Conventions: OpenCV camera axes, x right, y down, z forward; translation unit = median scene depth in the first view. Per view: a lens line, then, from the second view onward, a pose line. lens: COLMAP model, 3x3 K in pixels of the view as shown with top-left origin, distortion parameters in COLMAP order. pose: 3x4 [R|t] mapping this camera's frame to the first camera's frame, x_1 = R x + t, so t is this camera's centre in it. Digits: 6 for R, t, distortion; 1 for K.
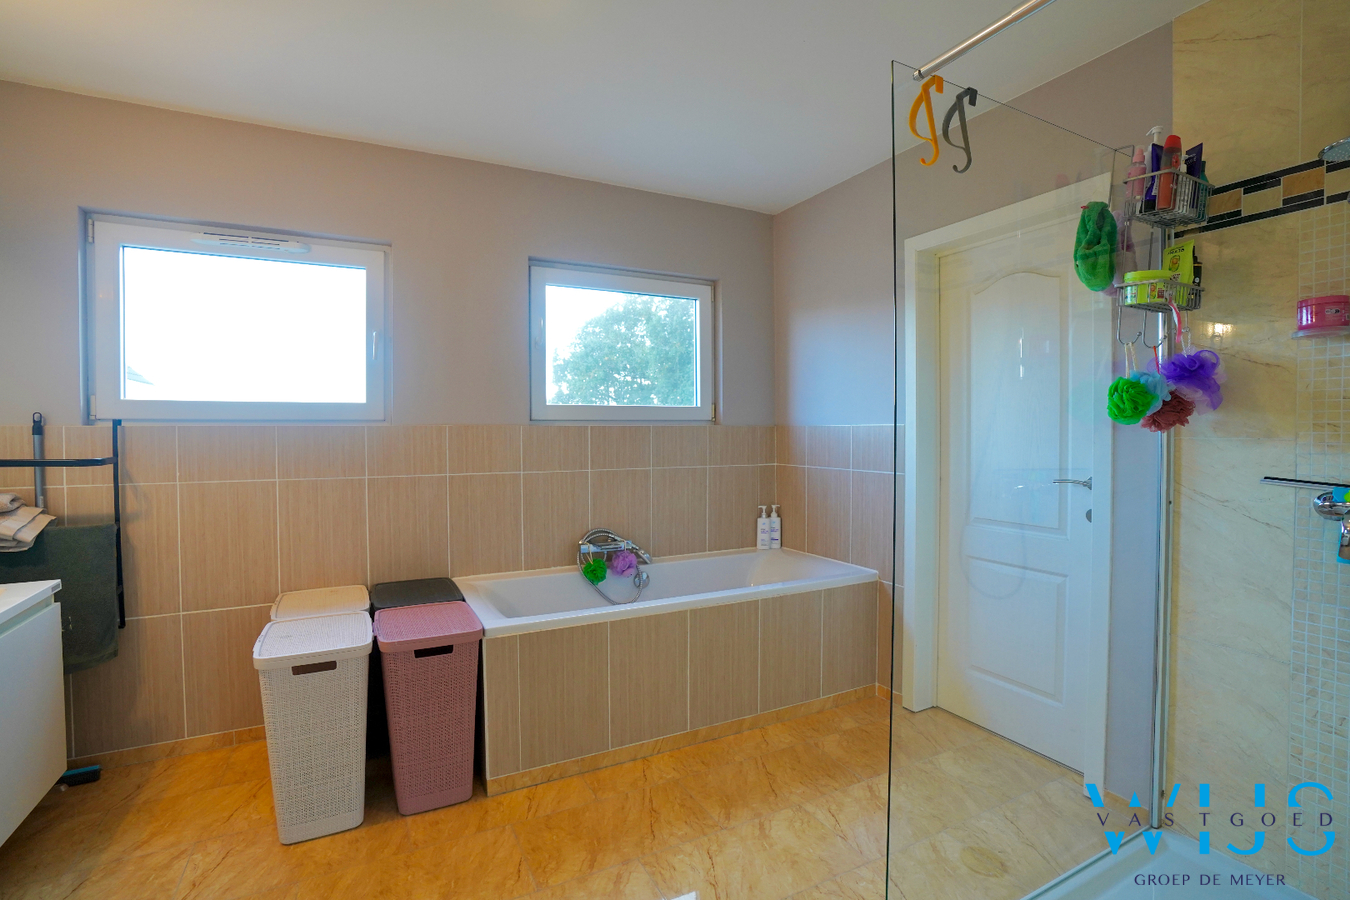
lens RADIAL K [[621.5, 0, 675.0], [0, 621.5, 443.7], [0, 0, 1]] dist [-0.036229, 0.000222]
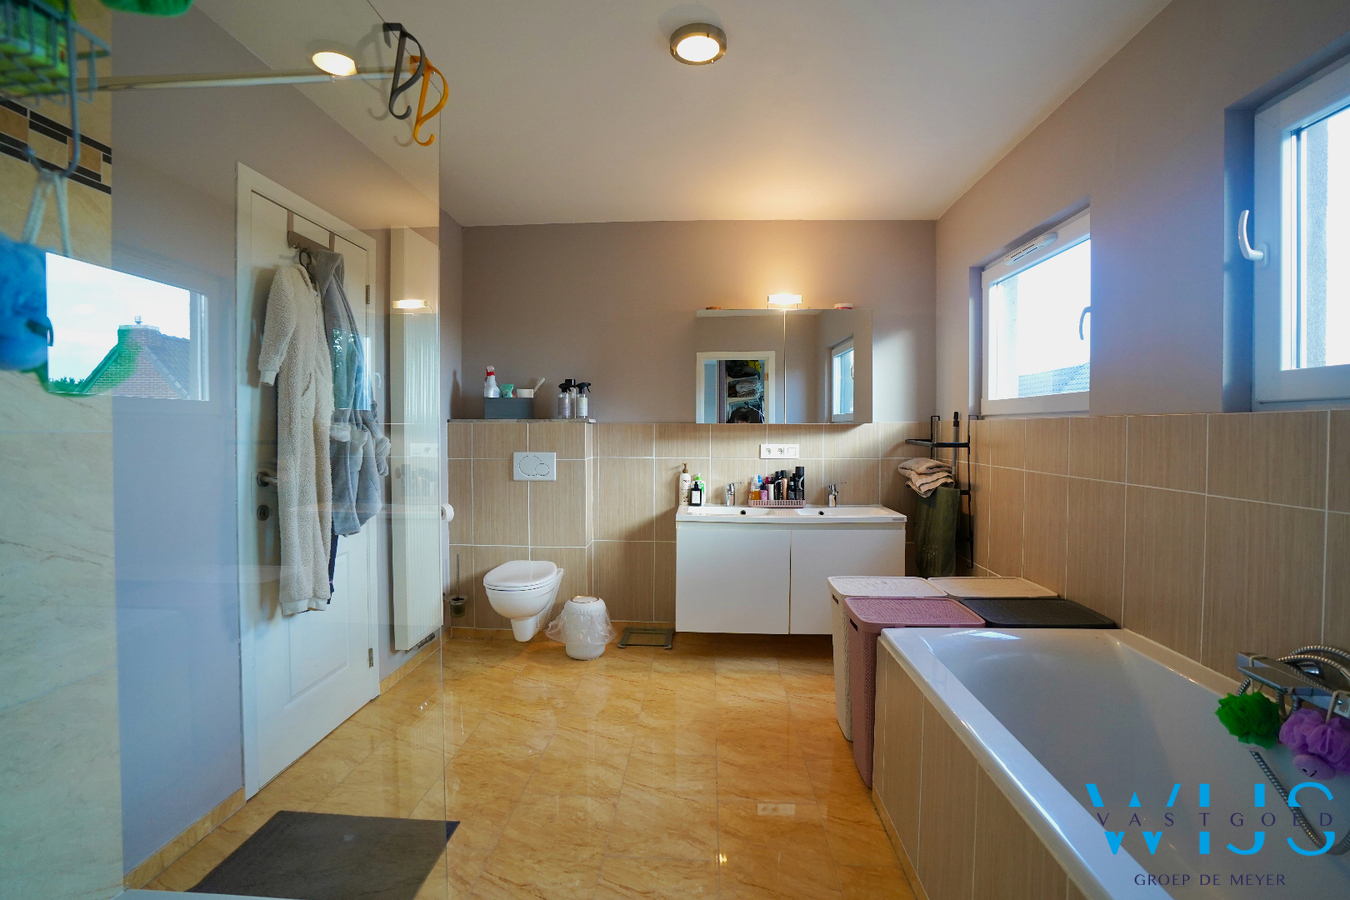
lens RADIAL K [[621.5, 0, 675.0], [0, 621.5, 443.7], [0, 0, 1]] dist [-0.036229, 0.000222]
pose [[-0.498839, 0.033771, -0.866036, 0.518439], [-0.003497, 0.999154, 0.040976, -0.024452], [0.866687, 0.023469, -0.498299, 0.902098]]
